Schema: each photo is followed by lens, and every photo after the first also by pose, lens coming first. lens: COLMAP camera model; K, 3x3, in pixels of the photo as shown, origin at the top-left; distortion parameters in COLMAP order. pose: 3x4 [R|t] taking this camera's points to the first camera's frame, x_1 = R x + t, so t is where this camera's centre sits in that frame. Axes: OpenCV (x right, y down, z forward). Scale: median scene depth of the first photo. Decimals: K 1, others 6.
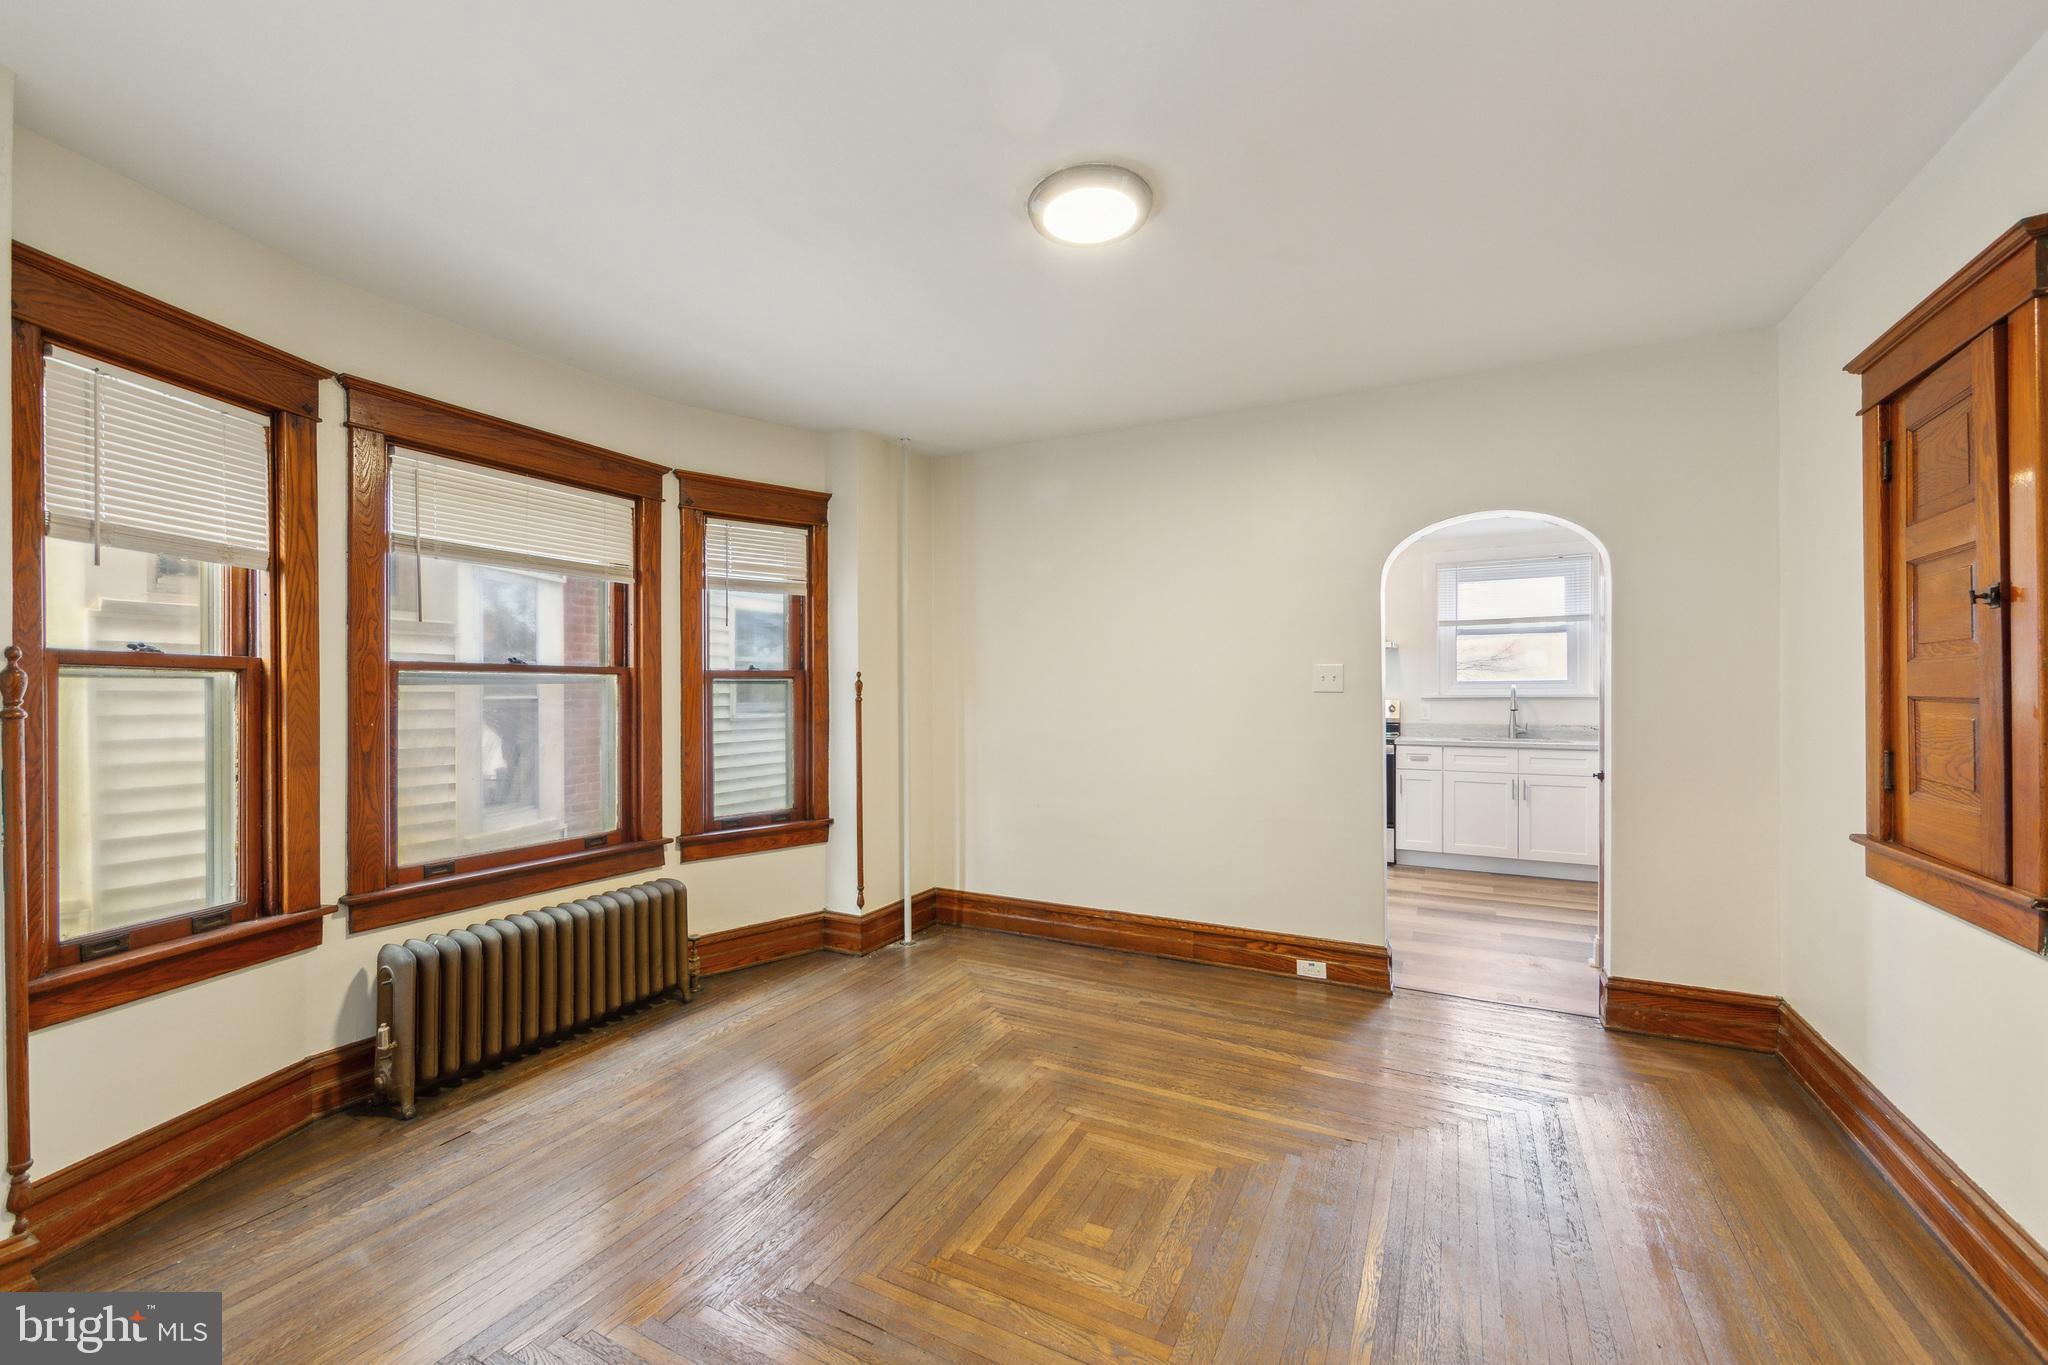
lens RADIAL K [[798.3, 0, 1019.6], [0, 798.3, 684.4], [0, 0, 1]] dist [-0.003204, 0.000280]
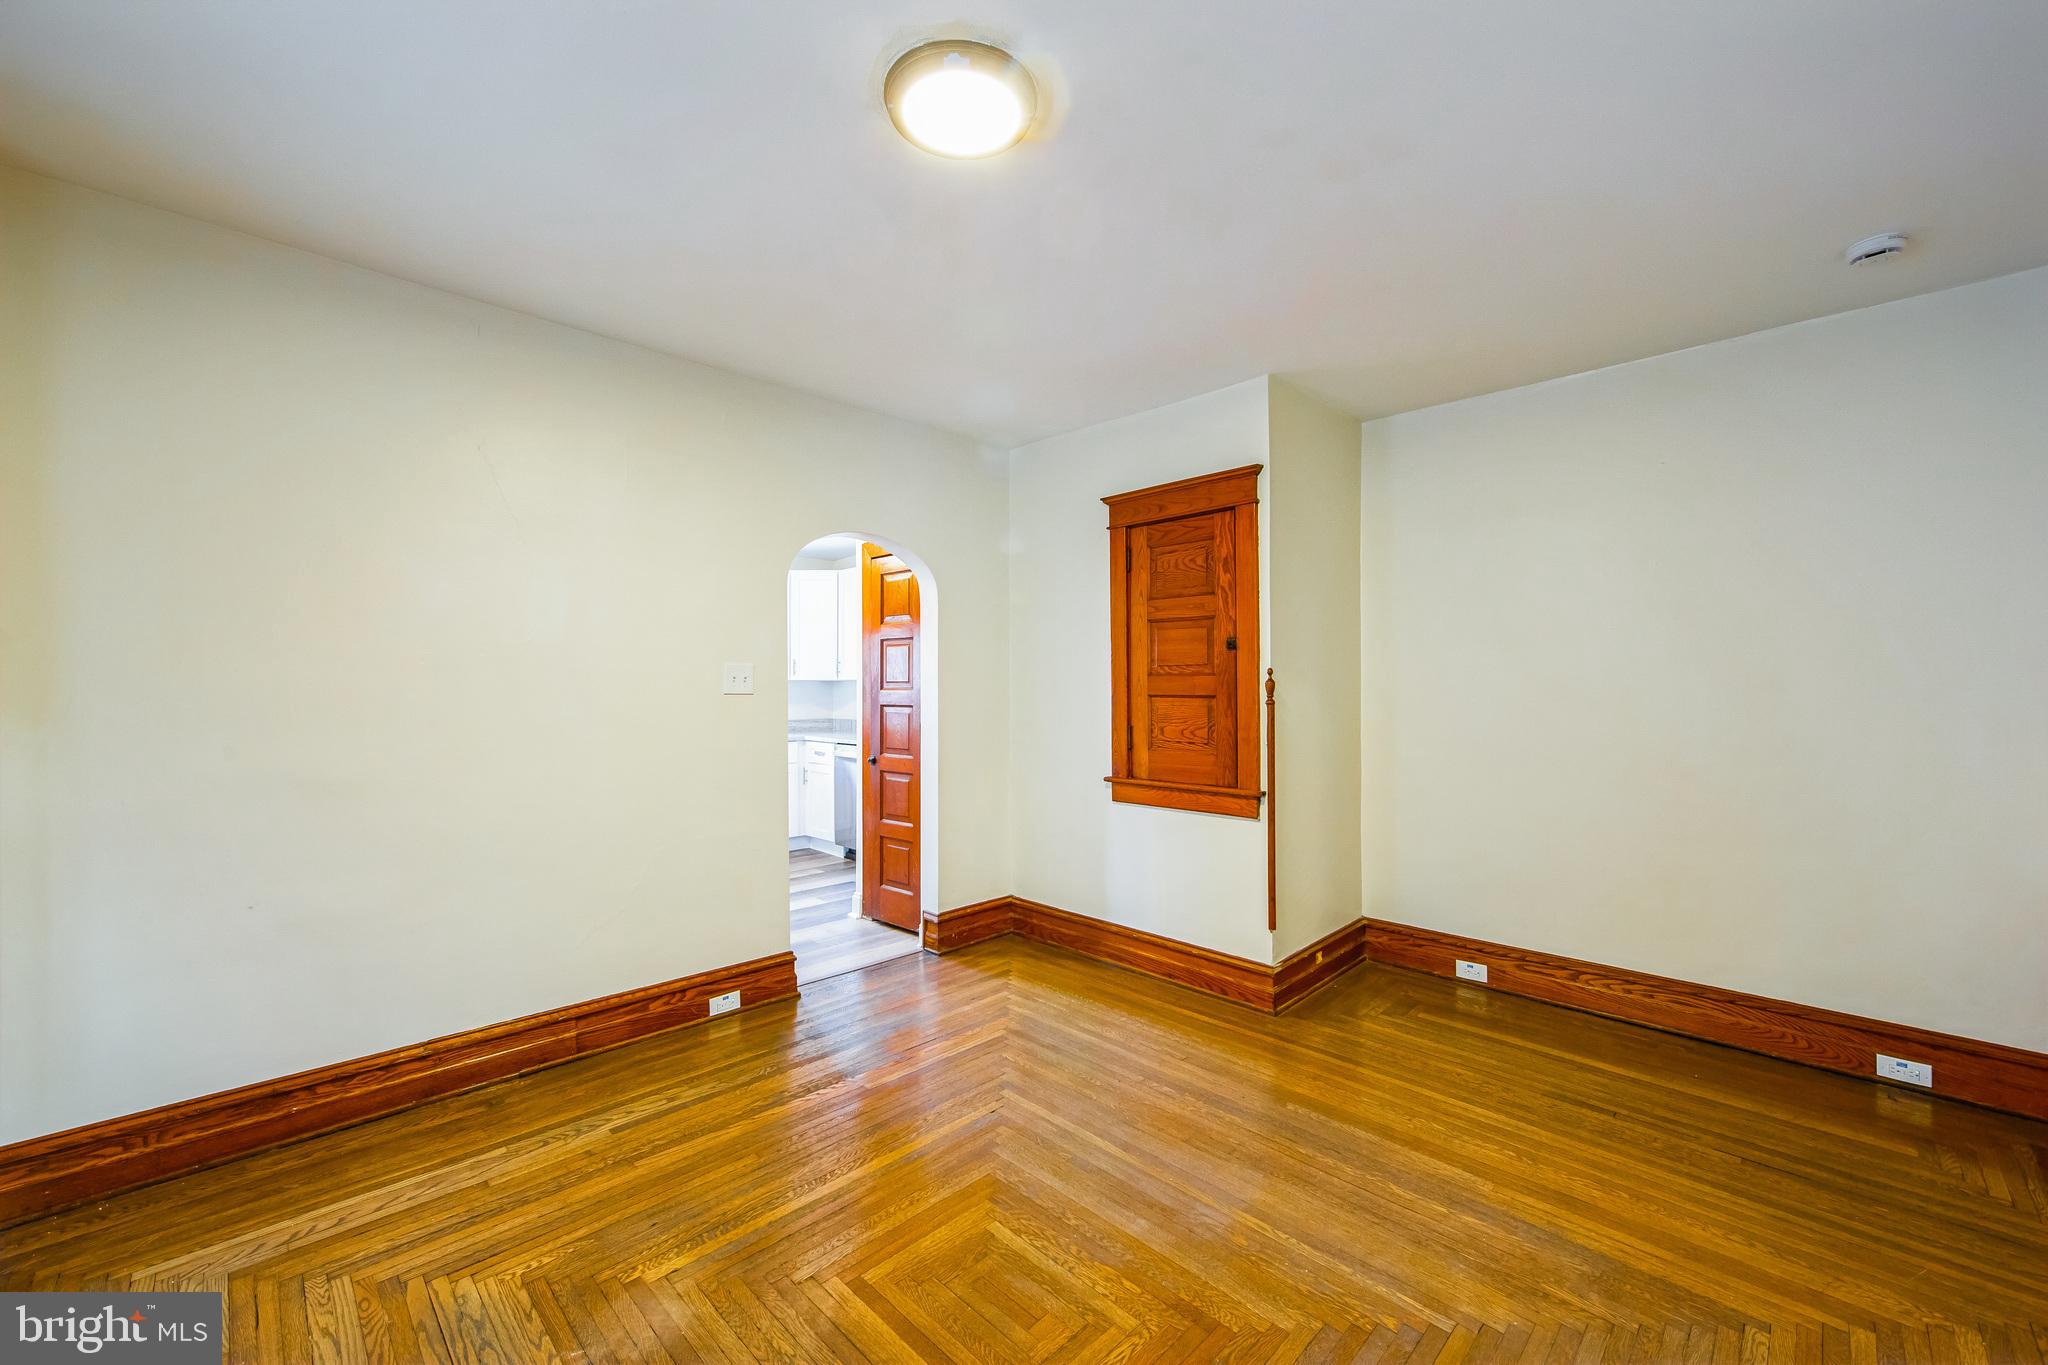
lens RADIAL K [[798.3, 0, 1019.6], [0, 798.3, 684.4], [0, 0, 1]] dist [-0.003204, 0.000280]
pose [[0.309645, 0.008927, 0.950810, -0.461805], [-0.005700, 0.999955, -0.007532, 0.004248], [-0.950835, -0.003088, 0.309682, 0.486743]]
